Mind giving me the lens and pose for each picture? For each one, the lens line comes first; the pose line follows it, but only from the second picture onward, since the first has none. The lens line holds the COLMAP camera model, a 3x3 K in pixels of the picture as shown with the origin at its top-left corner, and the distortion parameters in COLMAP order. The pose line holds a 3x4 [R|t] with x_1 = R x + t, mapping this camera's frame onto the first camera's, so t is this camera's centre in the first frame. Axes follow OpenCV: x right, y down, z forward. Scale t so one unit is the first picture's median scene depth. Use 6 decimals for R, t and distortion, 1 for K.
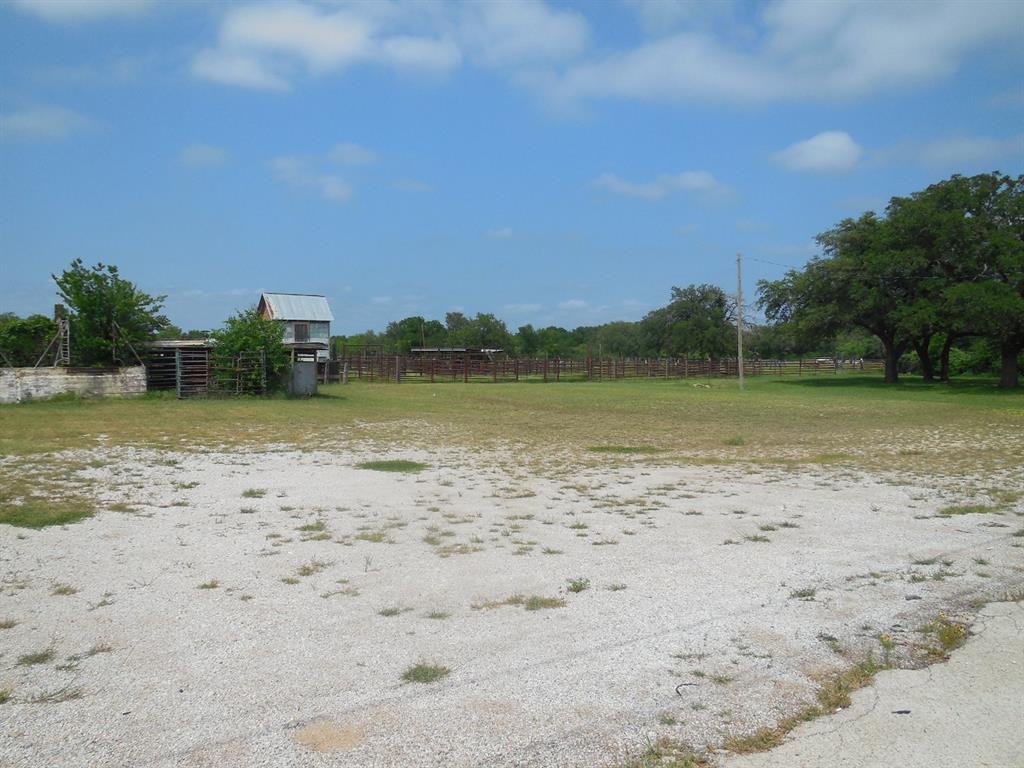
lens RADIAL K [[763.0, 0, 508.9], [0, 763.0, 383.9], [0, 0, 1]] dist [-0.038058, 0.016412]
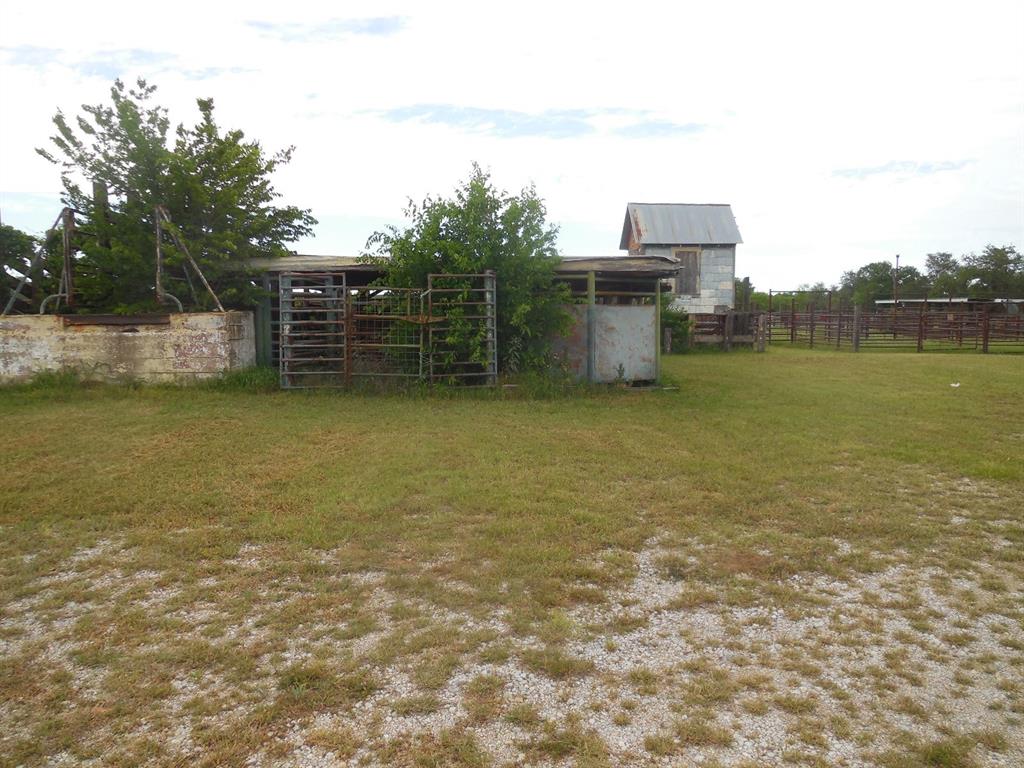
lens RADIAL K [[763.0, 0, 504.5], [0, 763.0, 380.5], [0, 0, 1]] dist [-0.038058, 0.016412]
pose [[0.839249, 0.043295, -0.542022, -0.063259], [-0.017202, 0.998440, 0.053118, -0.005809], [0.543476, -0.035256, 0.838684, 0.414893]]
